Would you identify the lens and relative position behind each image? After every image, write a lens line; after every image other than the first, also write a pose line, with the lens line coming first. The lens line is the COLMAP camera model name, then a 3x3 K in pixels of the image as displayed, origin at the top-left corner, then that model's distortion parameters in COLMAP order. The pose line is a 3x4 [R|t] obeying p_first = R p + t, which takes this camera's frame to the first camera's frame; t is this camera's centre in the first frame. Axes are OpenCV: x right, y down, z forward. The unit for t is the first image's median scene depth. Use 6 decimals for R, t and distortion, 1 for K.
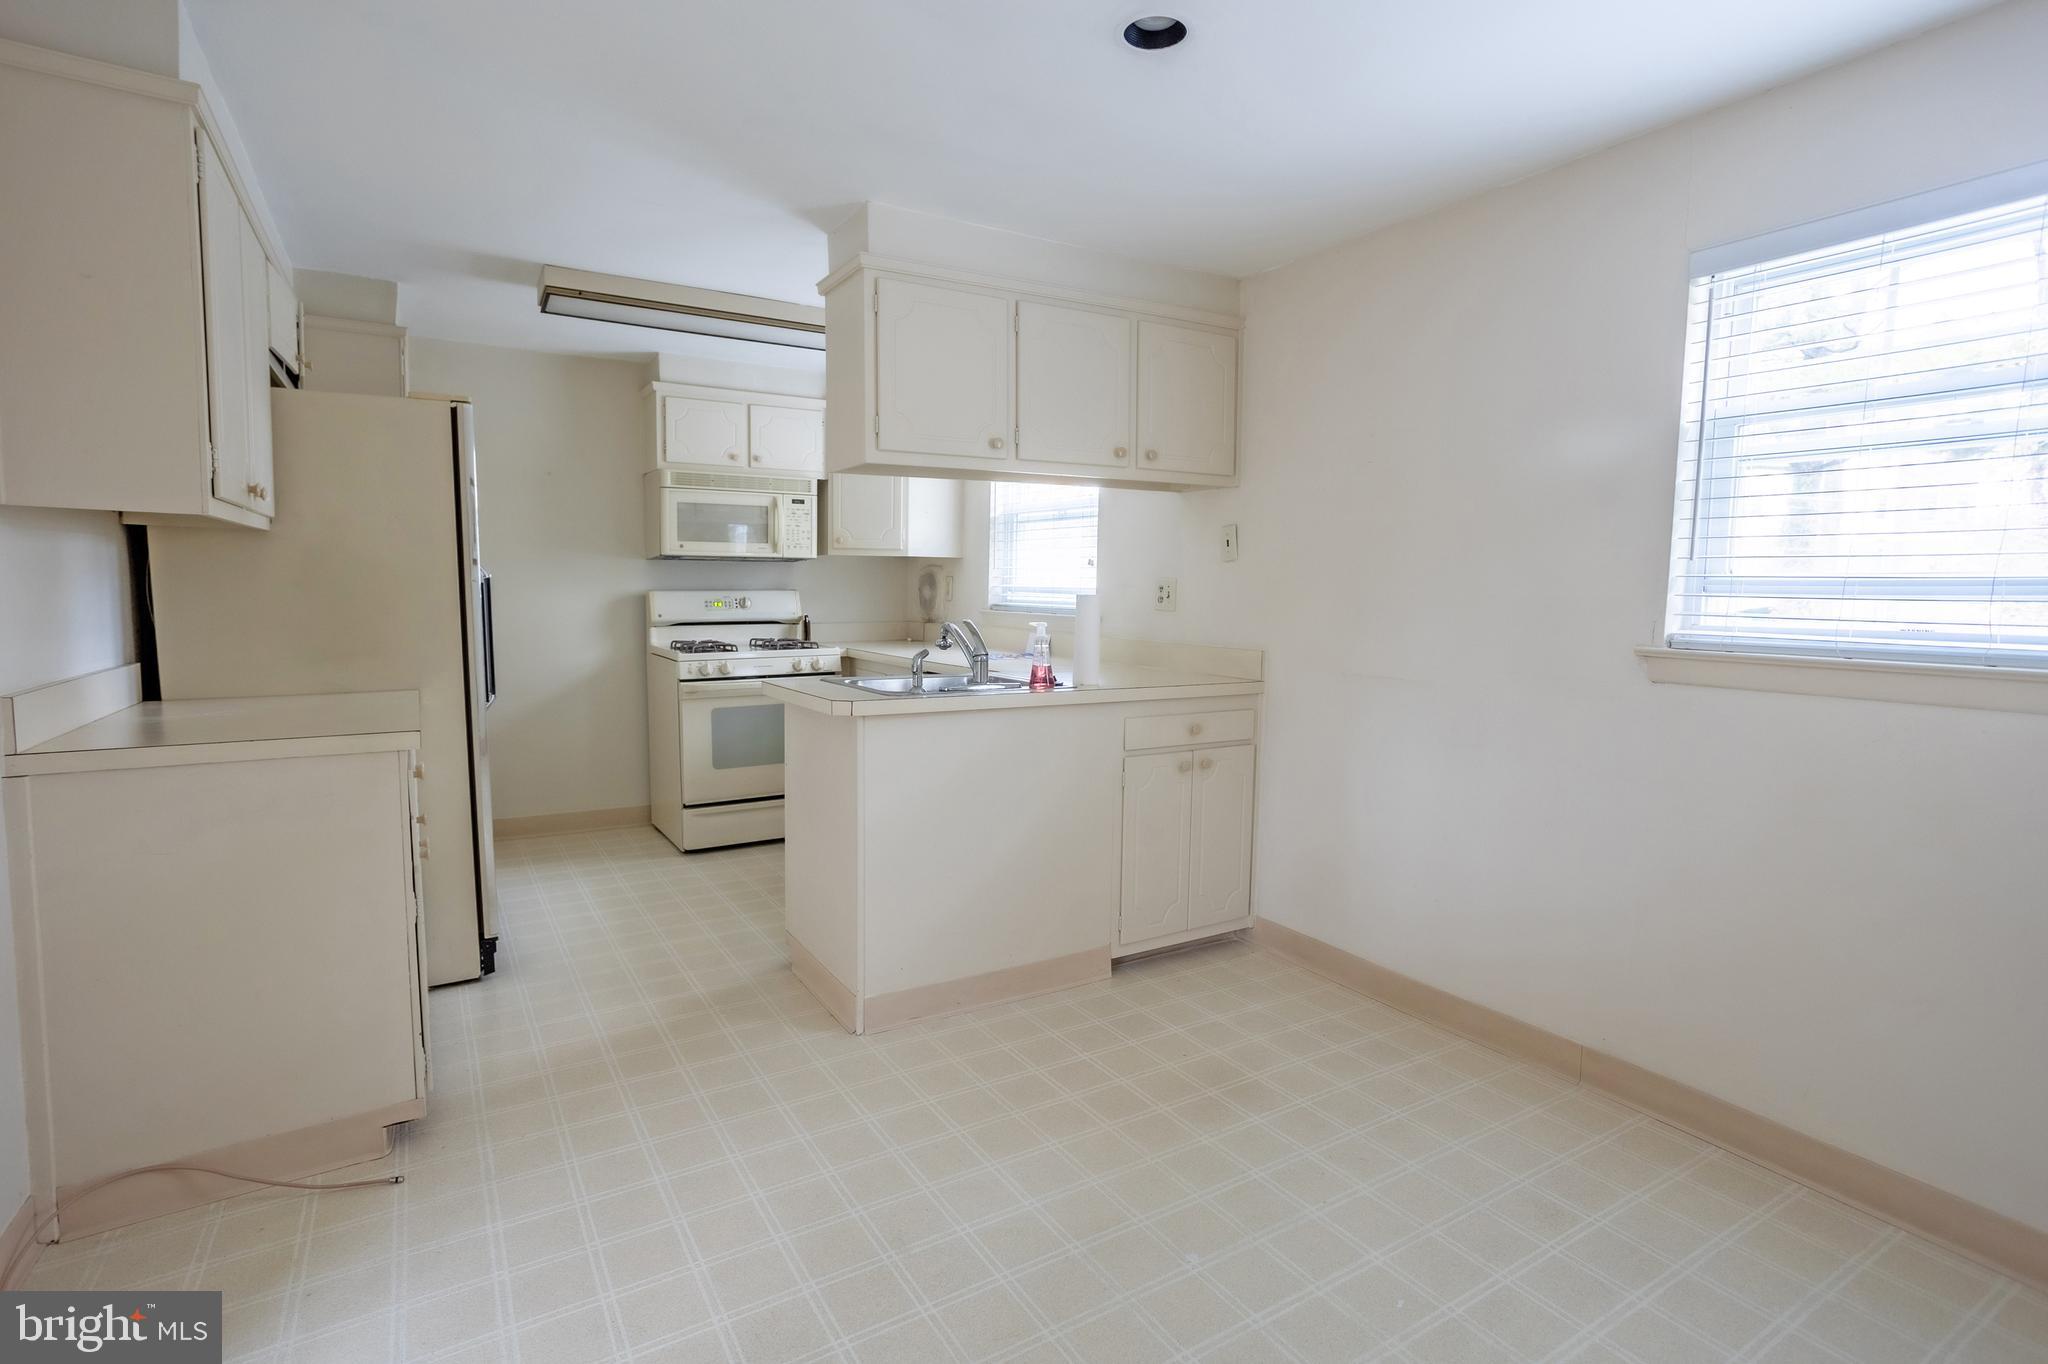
lens RADIAL K [[999.1, 0, 1023.4], [0, 999.1, 677.4], [0, 0, 1]] dist [-0.056949, 0.039248]
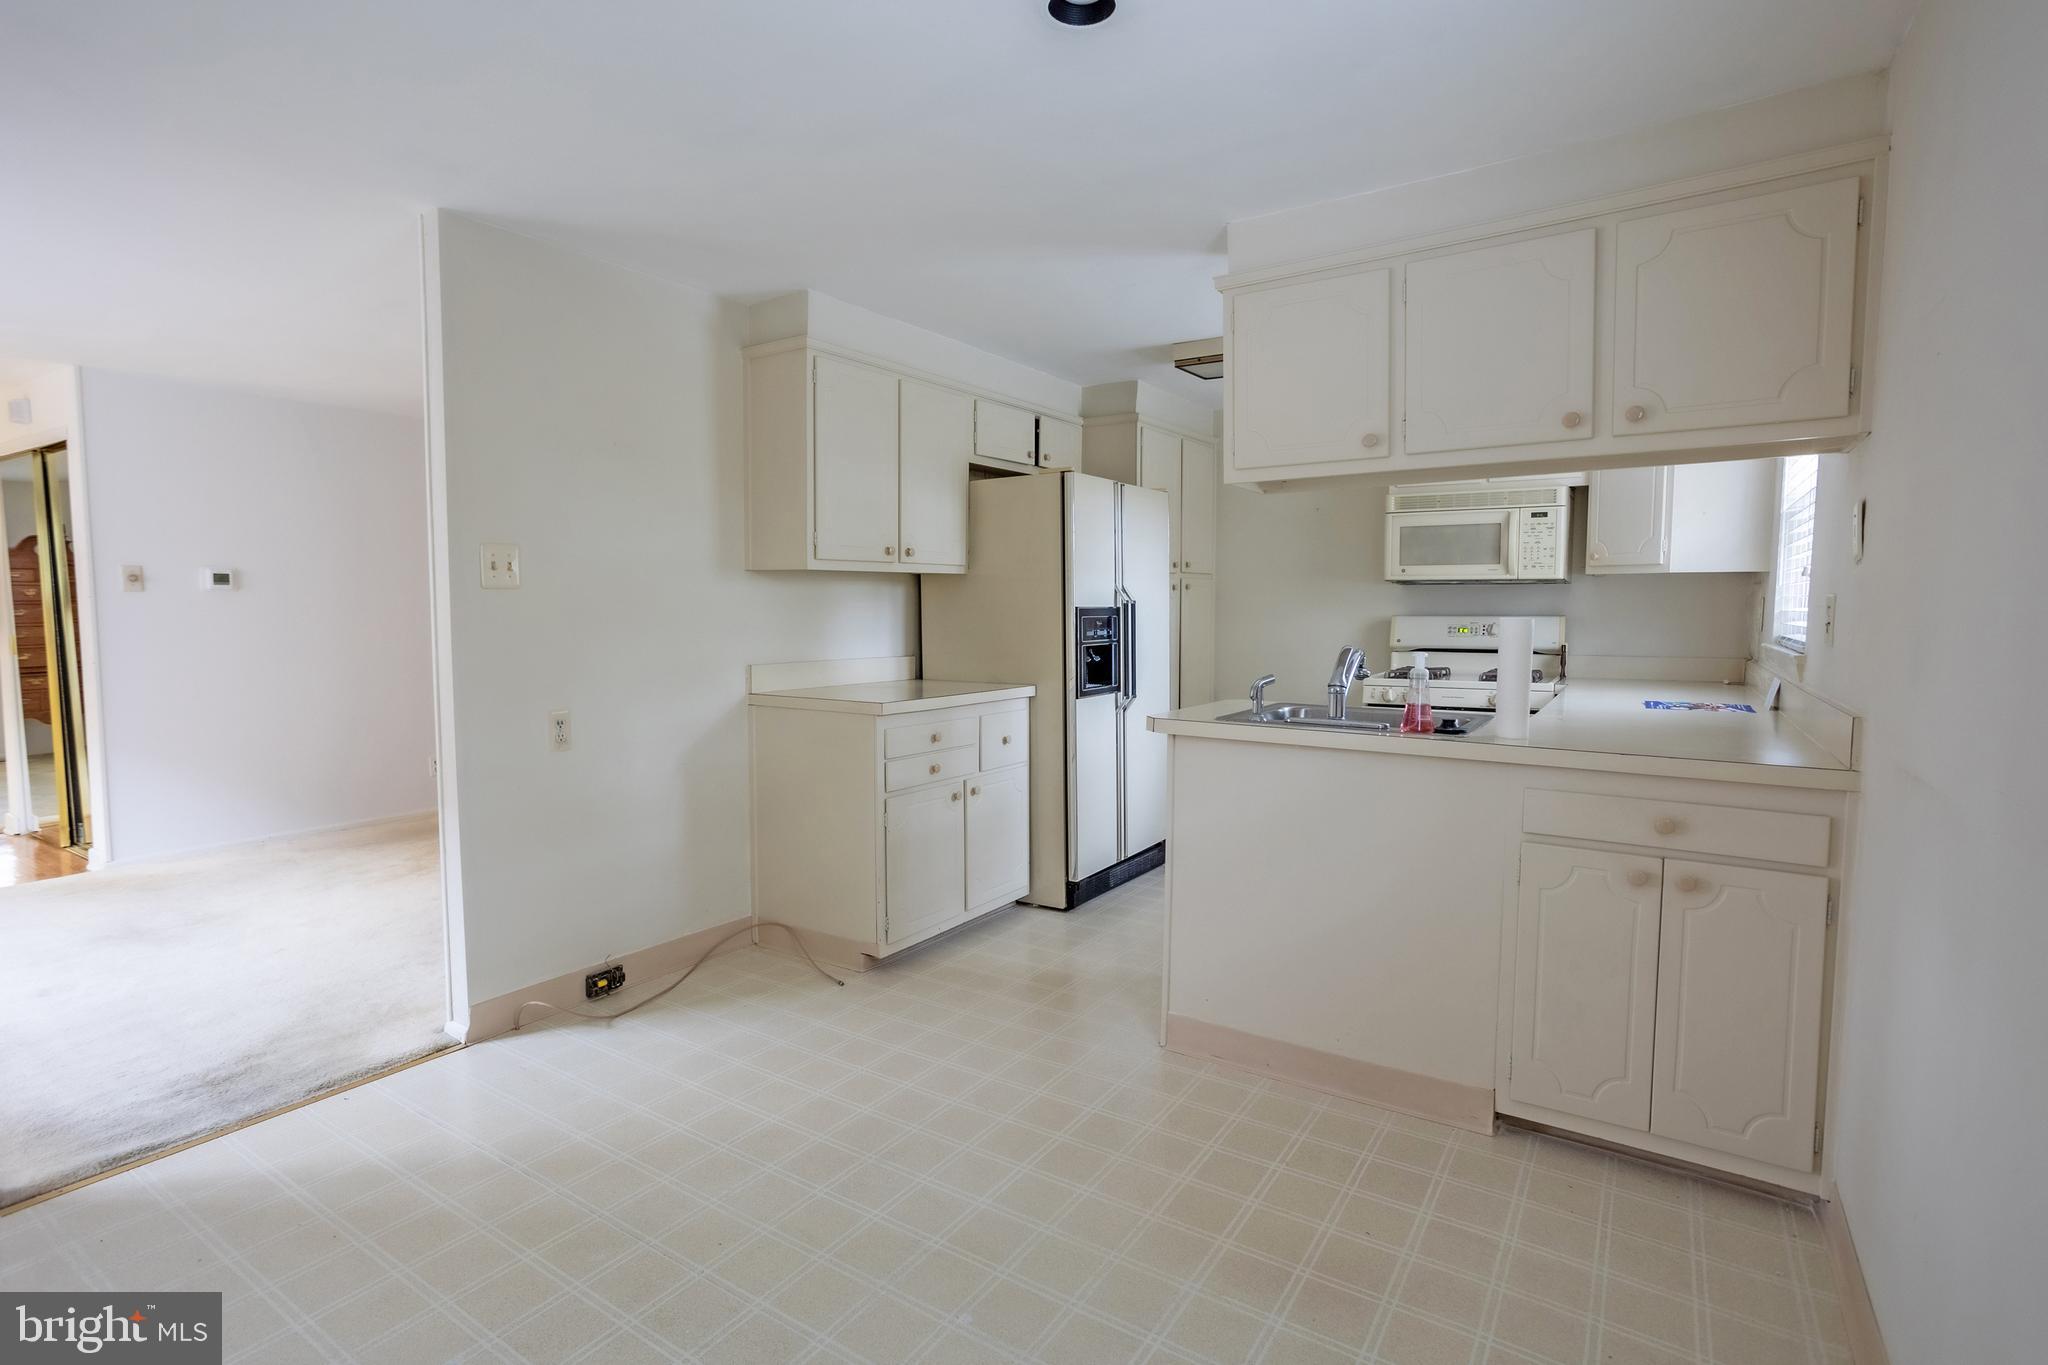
lens RADIAL K [[999.1, 0, 1023.4], [0, 999.1, 677.9], [0, 0, 1]] dist [-0.056949, 0.039248]
pose [[0.416332, 0.053409, -0.907642, 0.573980], [-0.080198, 0.996539, 0.021853, -0.024081], [0.905669, 0.063692, 0.419175, 0.351433]]
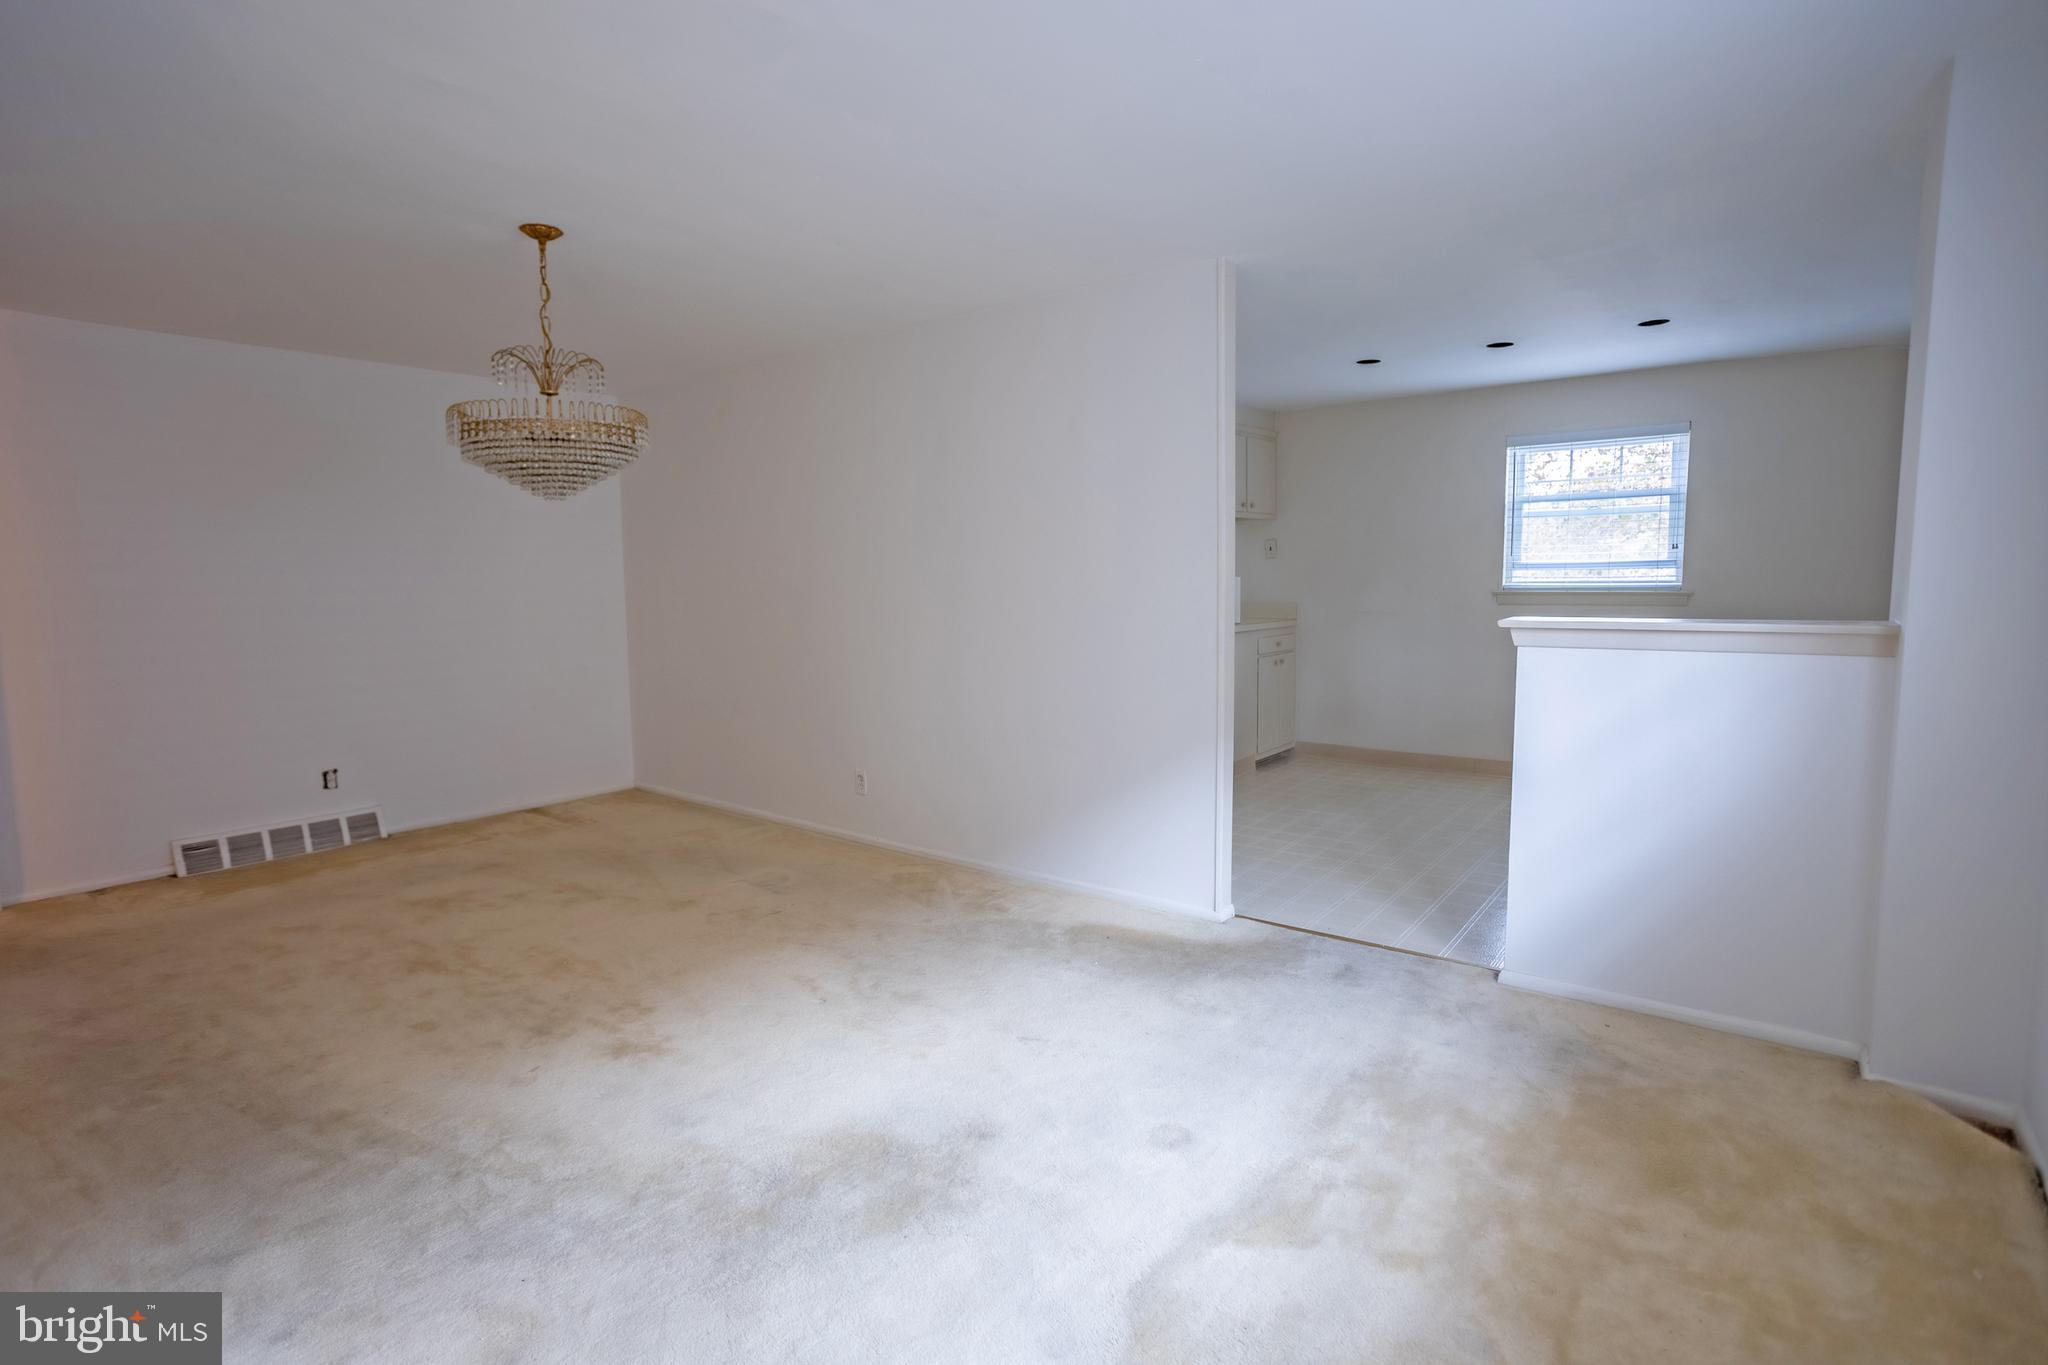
lens RADIAL K [[999.1, 0, 1023.4], [0, 999.1, 677.9], [0, 0, 1]] dist [-0.056949, 0.039248]
pose [[0.936822, -0.062585, 0.344163, -0.998422], [0.058183, 0.998038, 0.023113, 0.045365], [-0.344934, -0.001628, 0.938626, -0.691149]]
